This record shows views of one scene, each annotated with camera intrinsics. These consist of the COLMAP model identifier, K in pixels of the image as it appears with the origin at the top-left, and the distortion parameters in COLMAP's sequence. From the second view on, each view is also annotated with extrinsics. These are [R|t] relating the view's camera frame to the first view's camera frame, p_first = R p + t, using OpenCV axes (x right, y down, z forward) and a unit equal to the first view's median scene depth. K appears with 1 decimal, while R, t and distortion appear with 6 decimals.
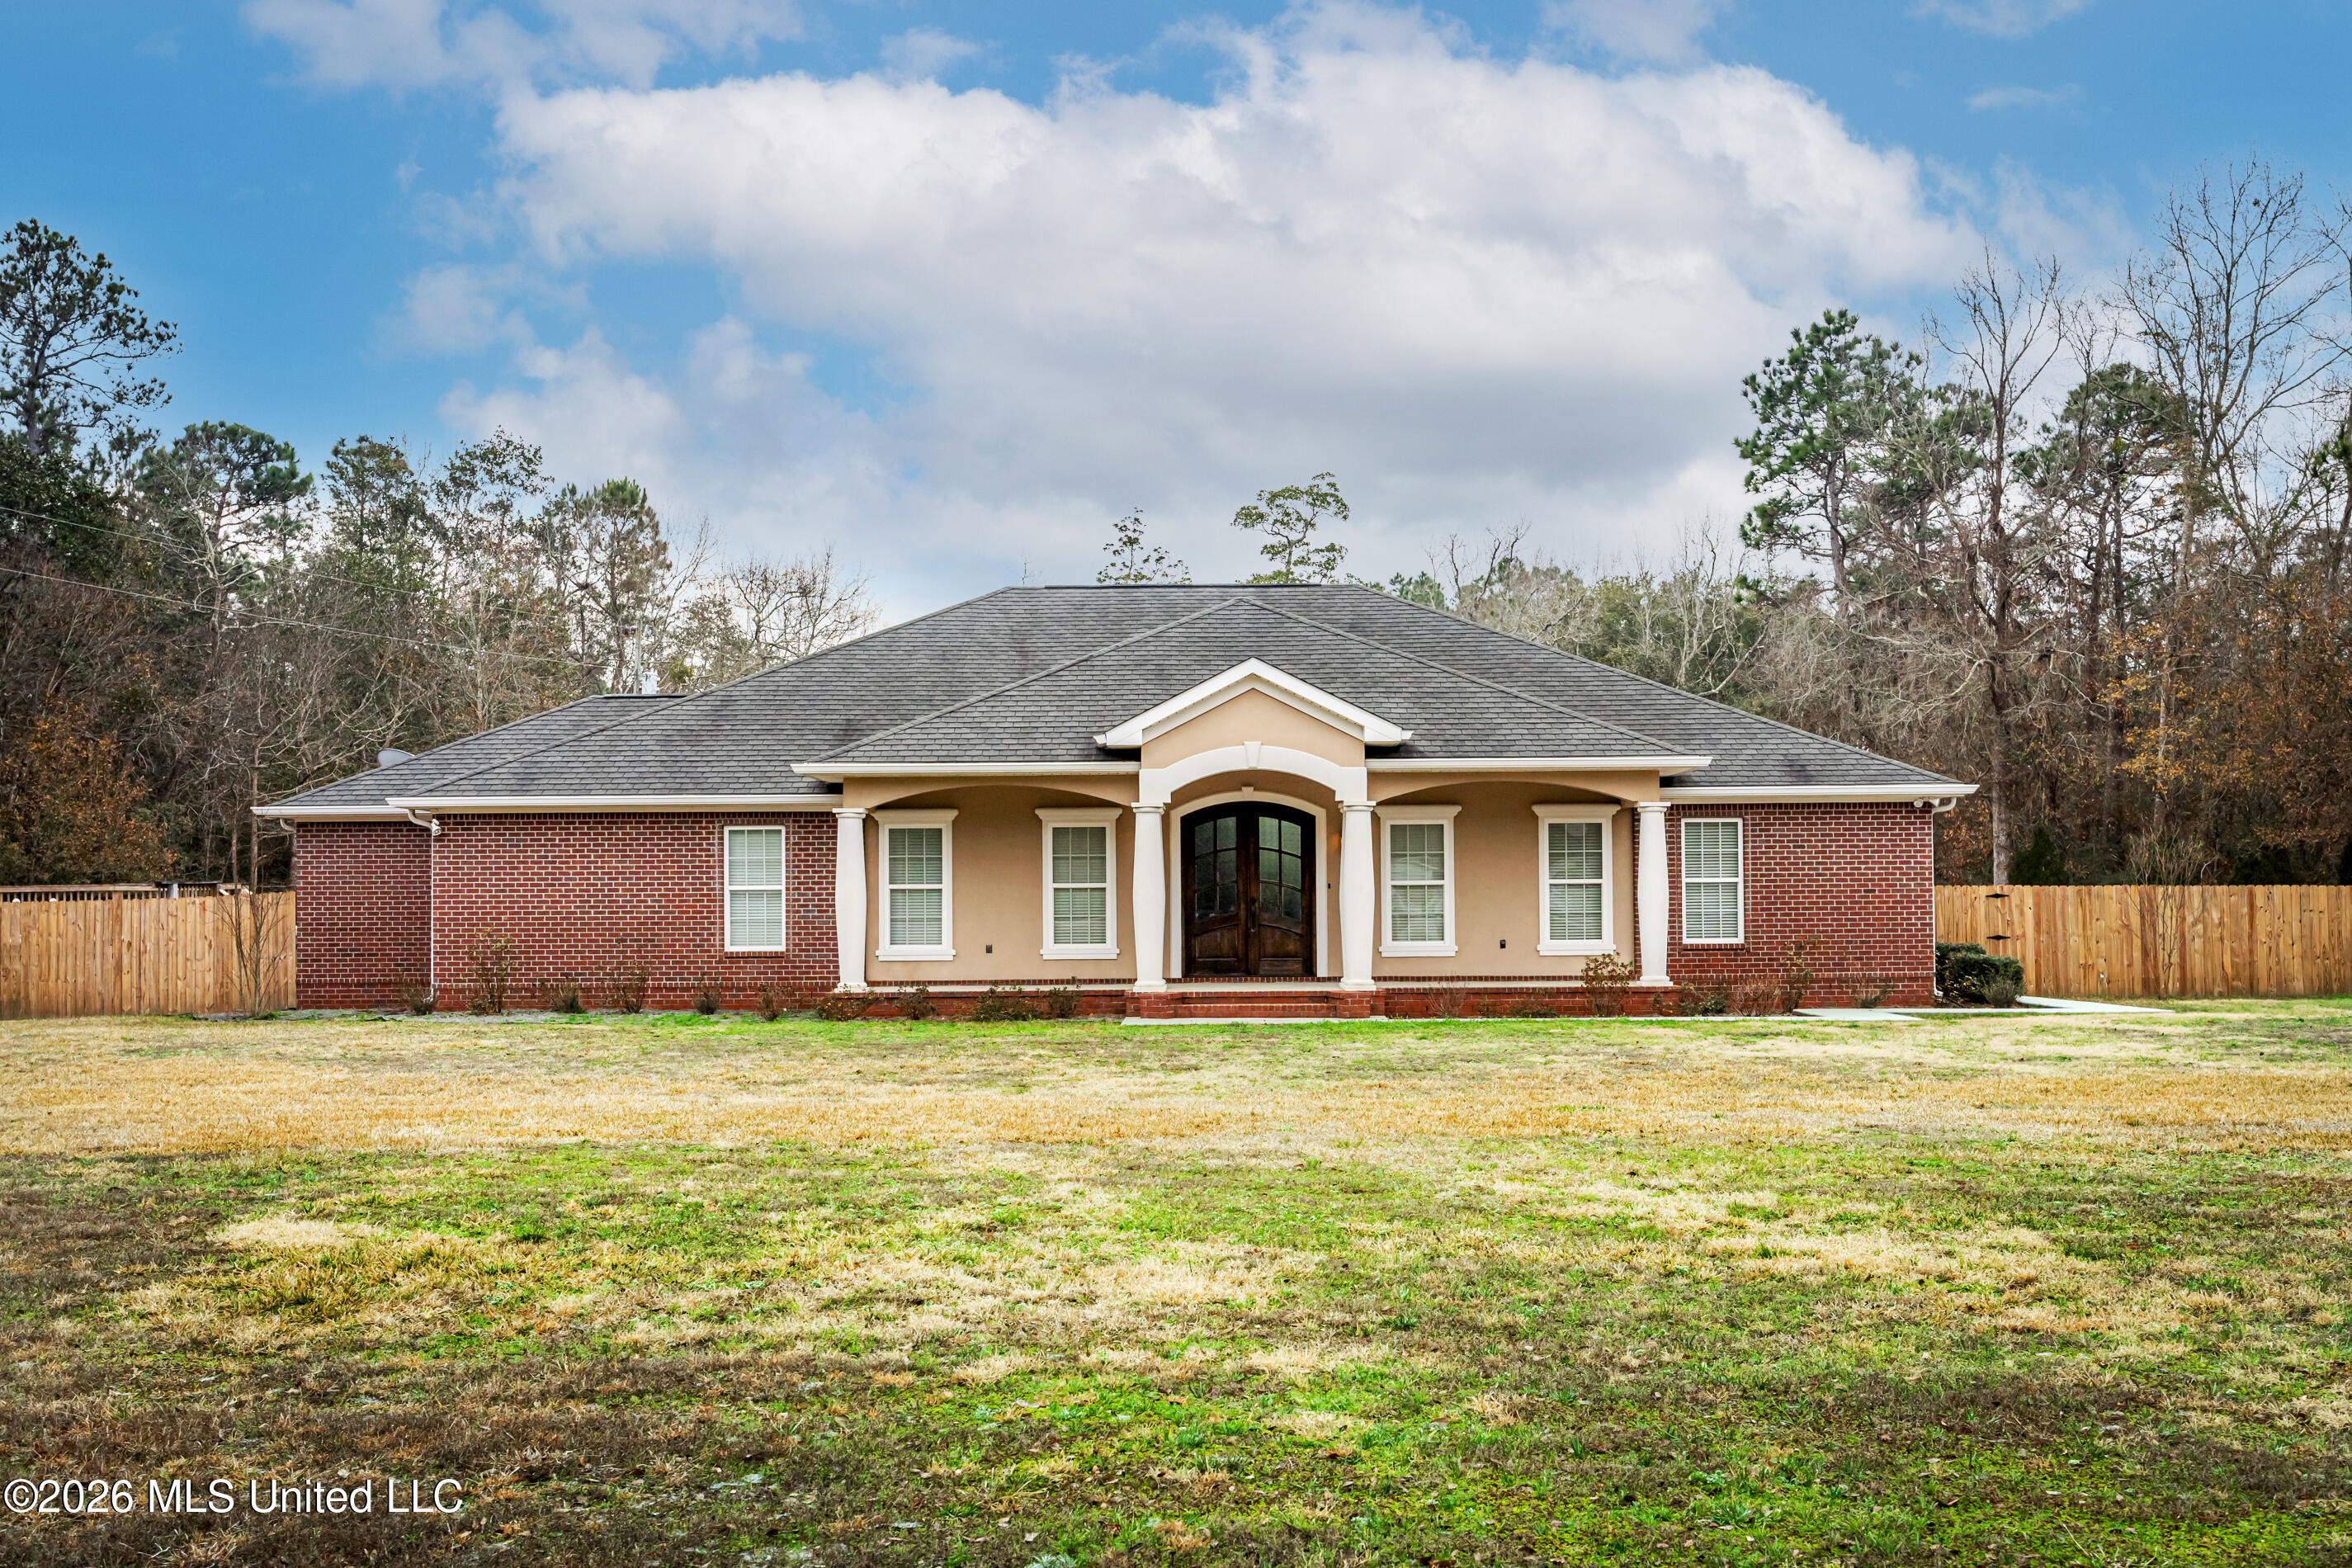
lens RADIAL K [[2430.0, 0, 1177.1], [0, 2430.0, 779.5], [0, 0, 1]] dist [0.011481, 0.008039]
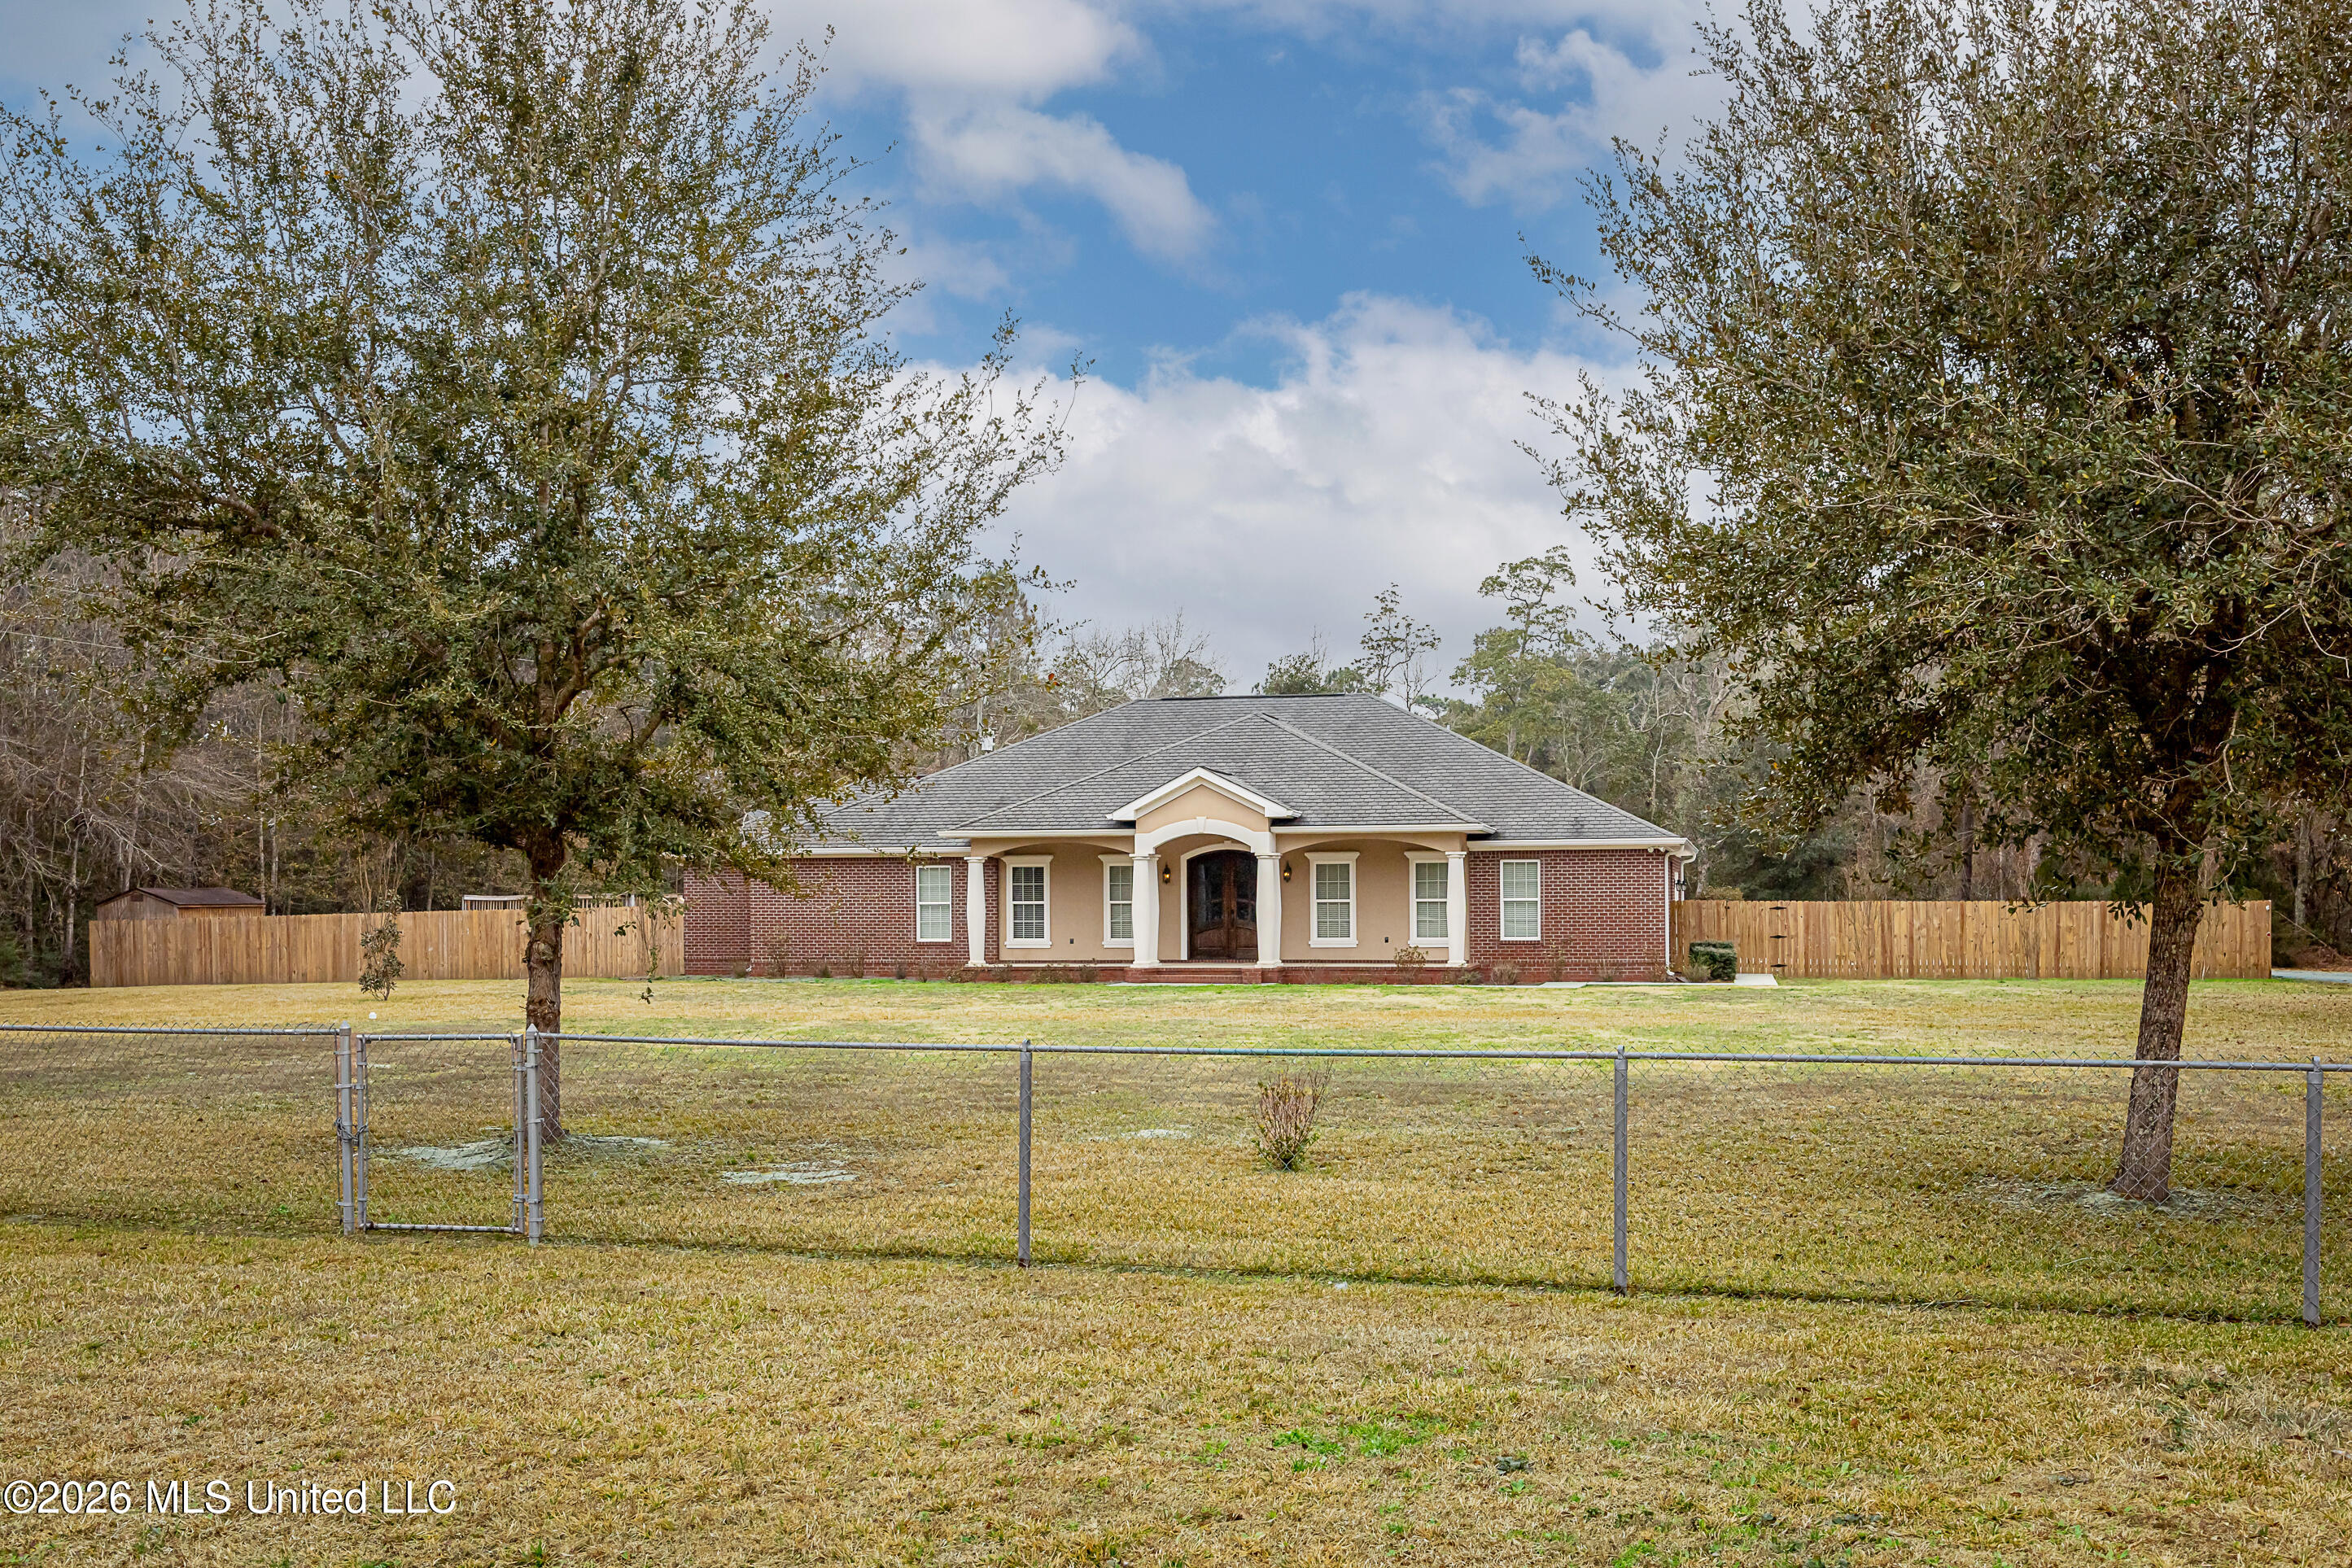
lens RADIAL K [[2429.8, 0, 1177.1], [0, 2429.8, 779.5], [0, 0, 1]] dist [0.011481, 0.008039]
pose [[0.977335, -0.008492, -0.211526, 0.335652], [0.009615, 0.999945, 0.004281, -0.044454], [0.211478, -0.006218, 0.977363, -0.570747]]
